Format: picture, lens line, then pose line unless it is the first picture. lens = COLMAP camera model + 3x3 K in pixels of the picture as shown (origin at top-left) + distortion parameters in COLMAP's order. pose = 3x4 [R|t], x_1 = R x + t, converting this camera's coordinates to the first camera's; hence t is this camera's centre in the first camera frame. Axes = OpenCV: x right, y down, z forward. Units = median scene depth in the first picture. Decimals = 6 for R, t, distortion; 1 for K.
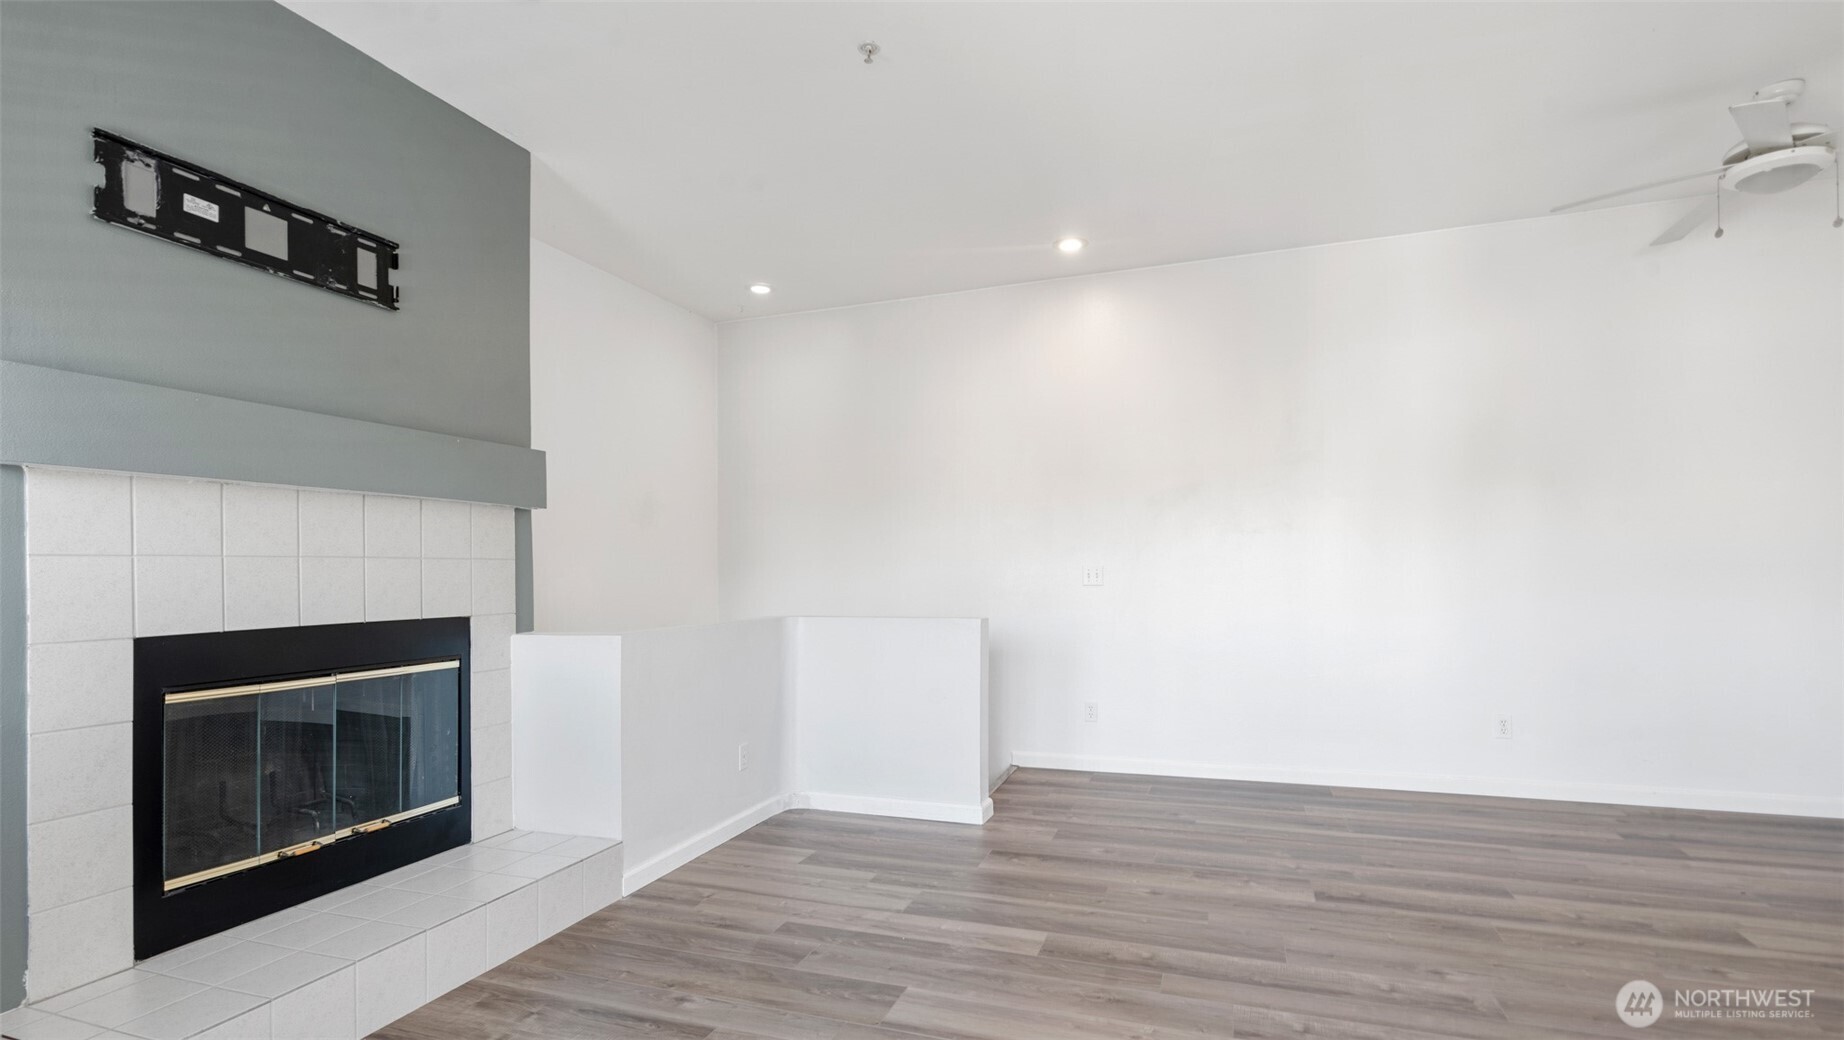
lens RADIAL K [[882.4, 0, 928.5], [0, 882.4, 571.8], [0, 0, 1]] dist [-0.004124, 0.001425]
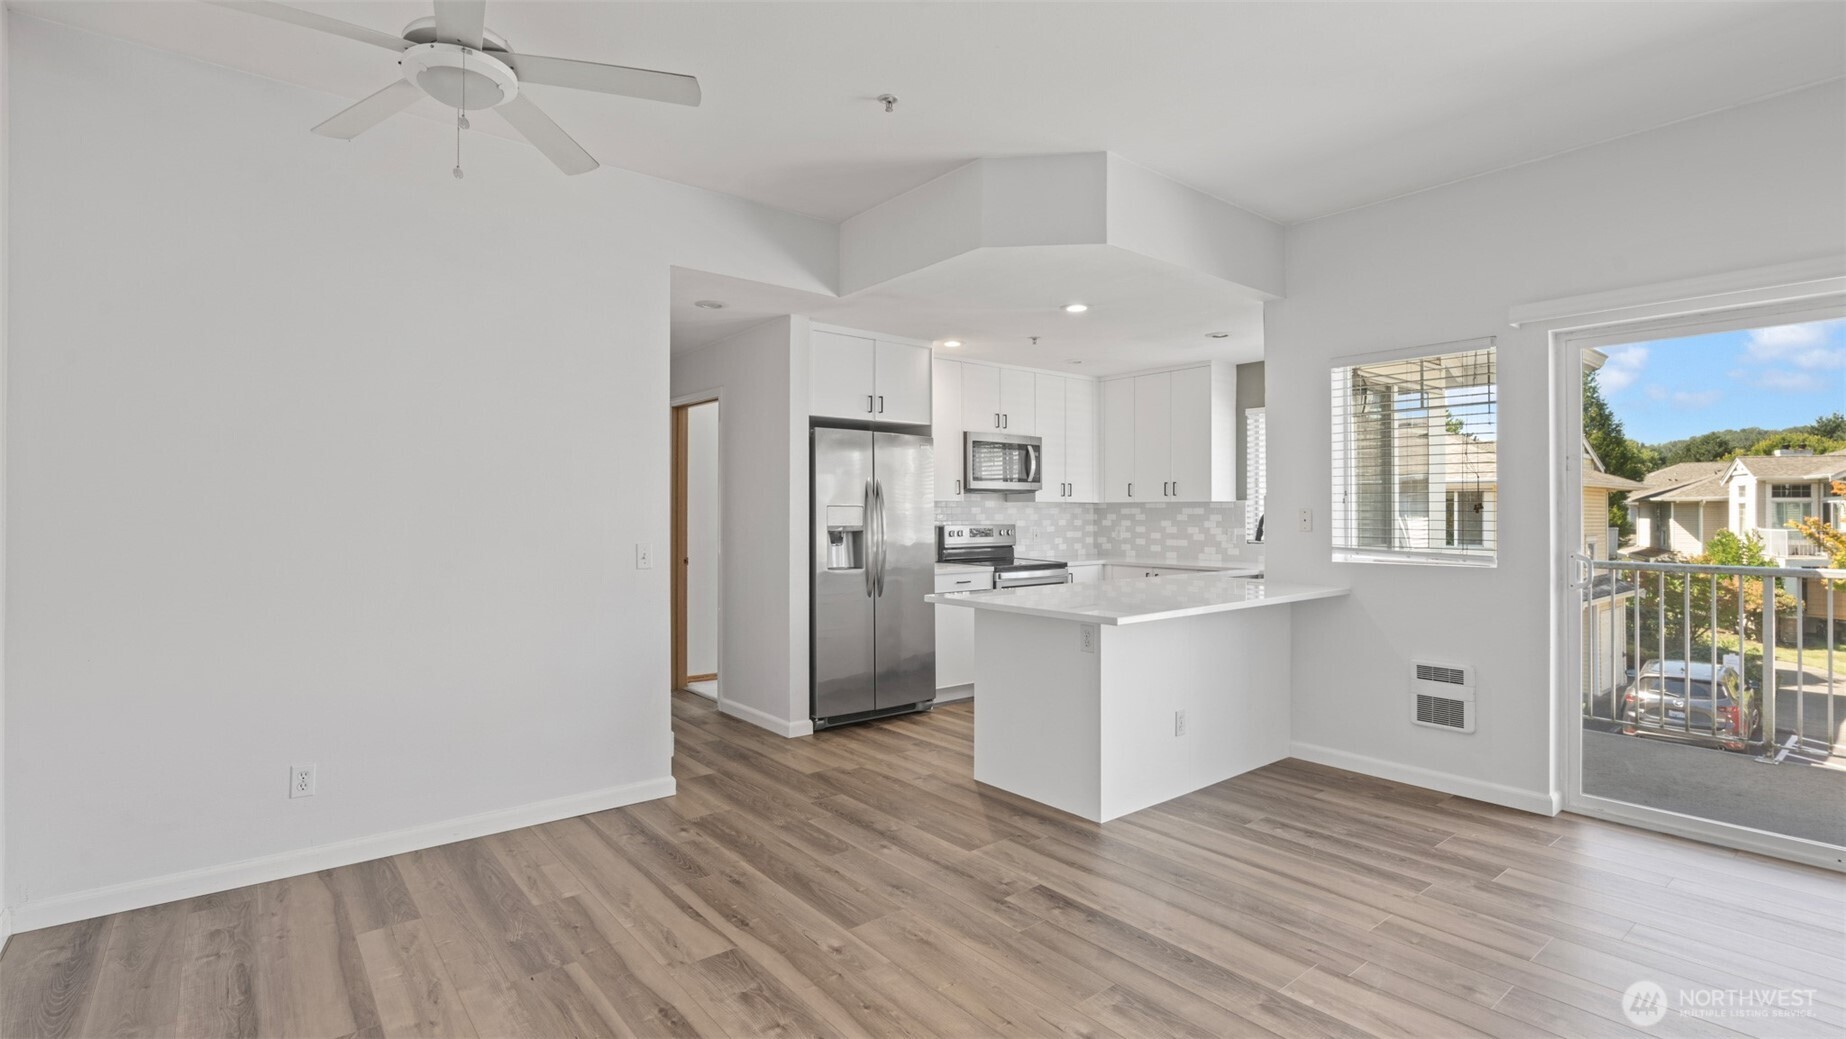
lens RADIAL K [[834.2, 0, 897.5], [0, 834.2, 521.5], [0, 0, 1]] dist [-0.004232, 0.004371]
pose [[-0.837055, 0.010345, 0.547021, 0.242546], [0.012195, 0.999926, -0.000251, -0.051934], [-0.546983, 0.006461, -0.837119, 1.551320]]
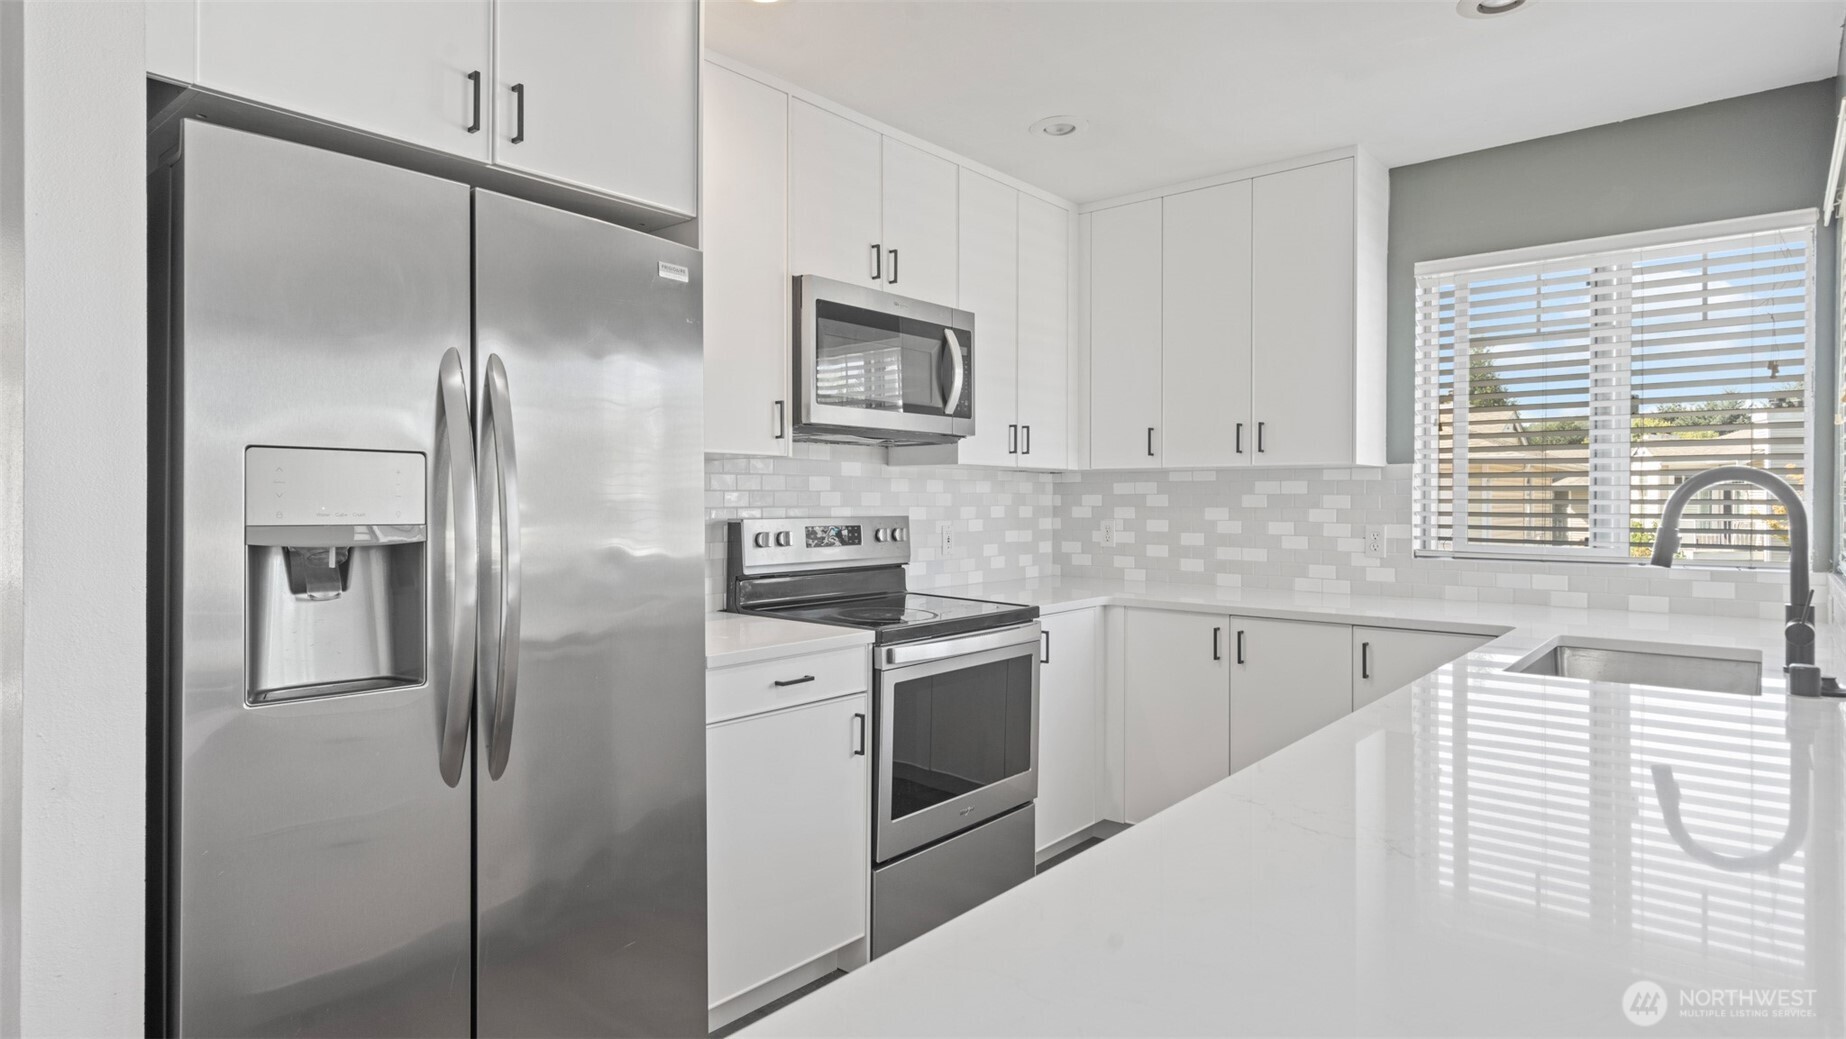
lens RADIAL K [[998.5, 0, 917.3], [0, 998.5, 501.9], [0, 0, 1]] dist [0.014975, 0.002341]
pose [[-0.934850, 0.011937, 0.354843, 0.815393], [0.010683, 0.999928, -0.005494, -0.050613], [-0.354883, -0.001345, -0.934910, 0.528257]]
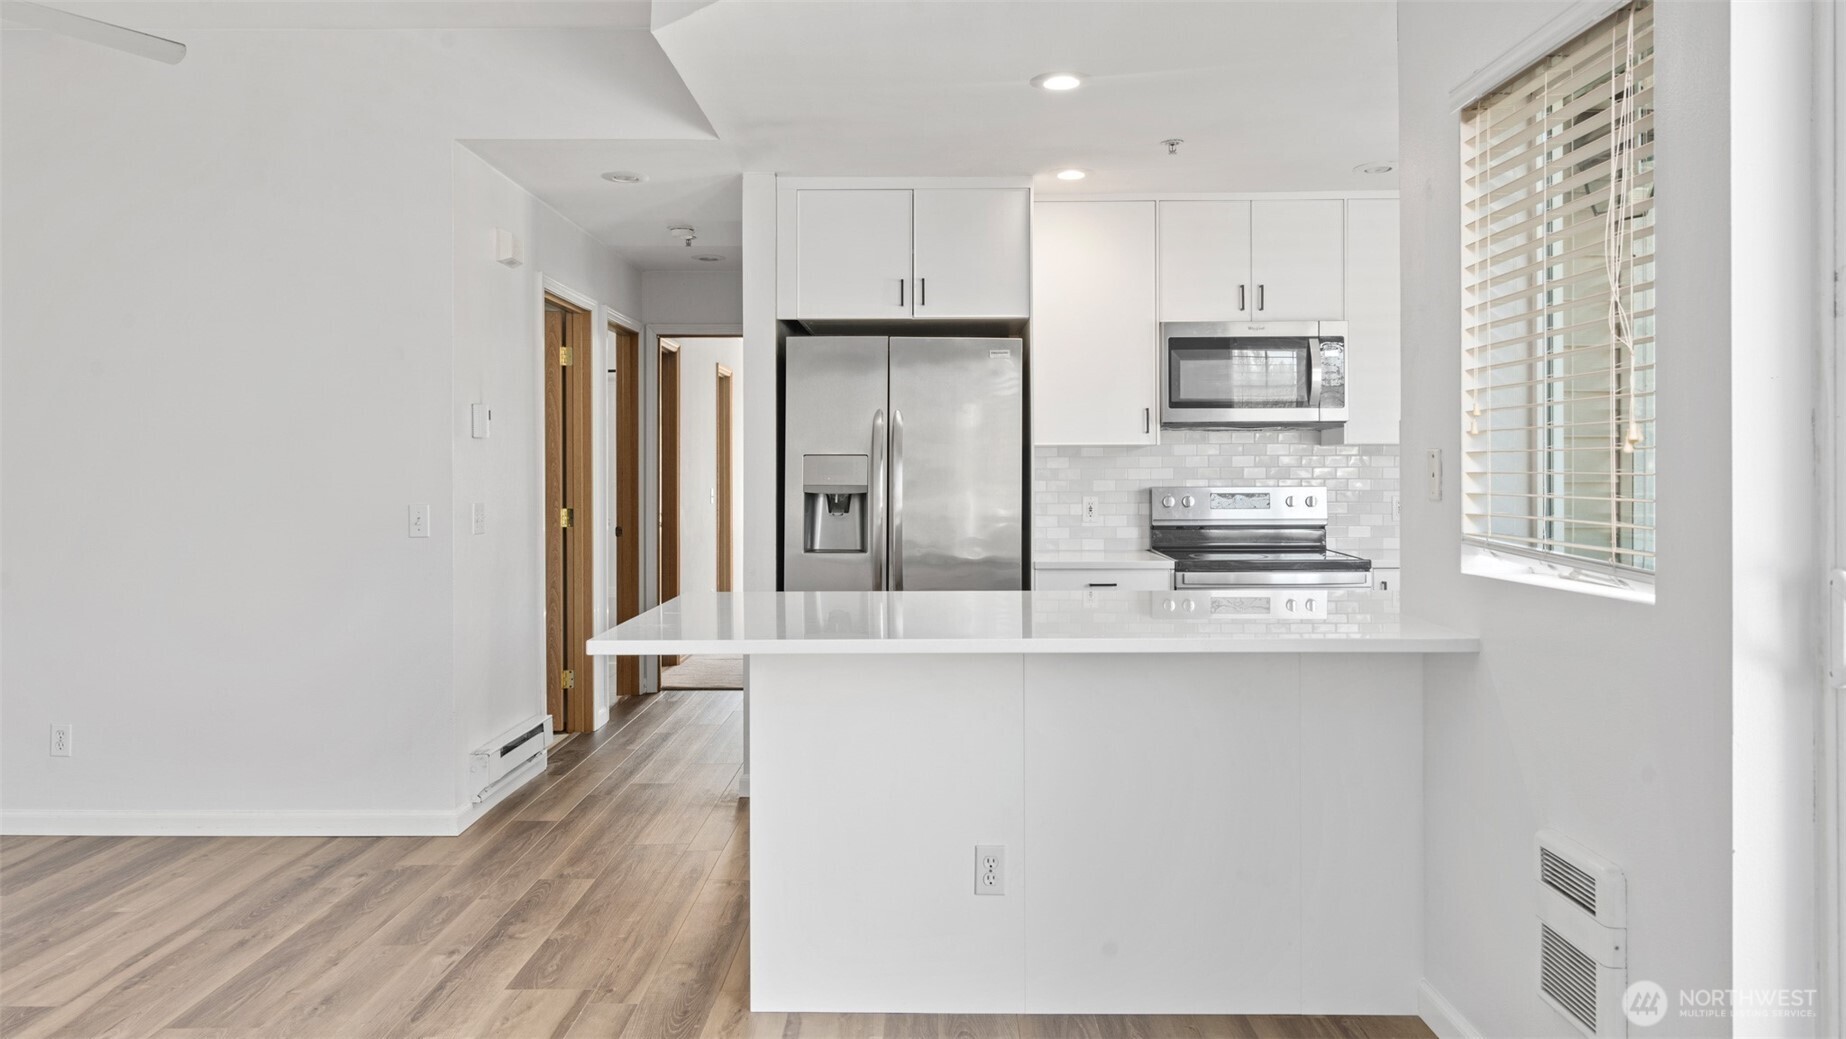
lens RADIAL K [[1253.9, 0, 901.0], [0, 1253.9, 479.6], [0, 0, 1]] dist [0.006026, 0.003086]
pose [[-0.312127, 0.012615, 0.949957, -0.357302], [0.005009, 0.999920, -0.011633, -0.031817], [-0.950027, 0.001127, -0.312165, 0.577630]]
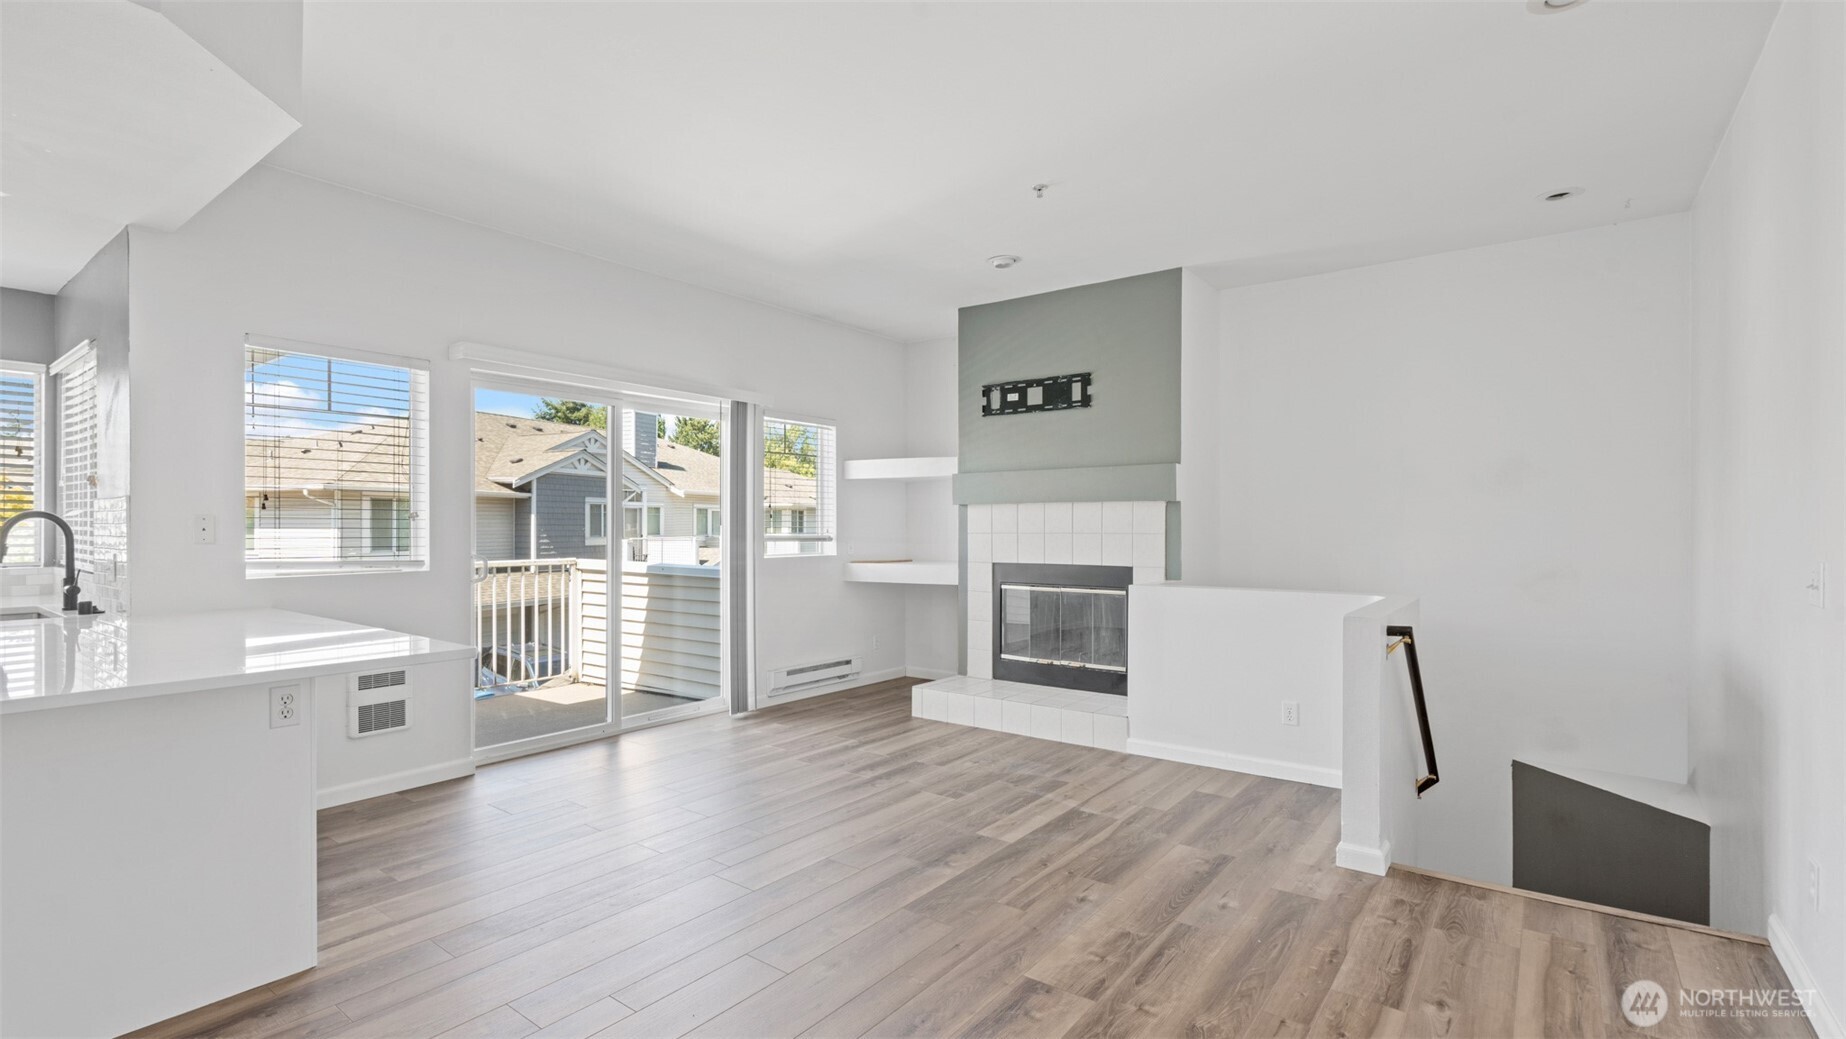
lens RADIAL K [[834.2, 0, 925.1], [0, 834.2, 531.1], [0, 0, 1]] dist [-0.004232, 0.004371]
pose [[-0.310815, 0.020575, -0.950248, 1.259789], [0.007117, 0.999788, 0.019320, -0.058426], [0.950444, -0.000758, -0.310896, 1.215847]]
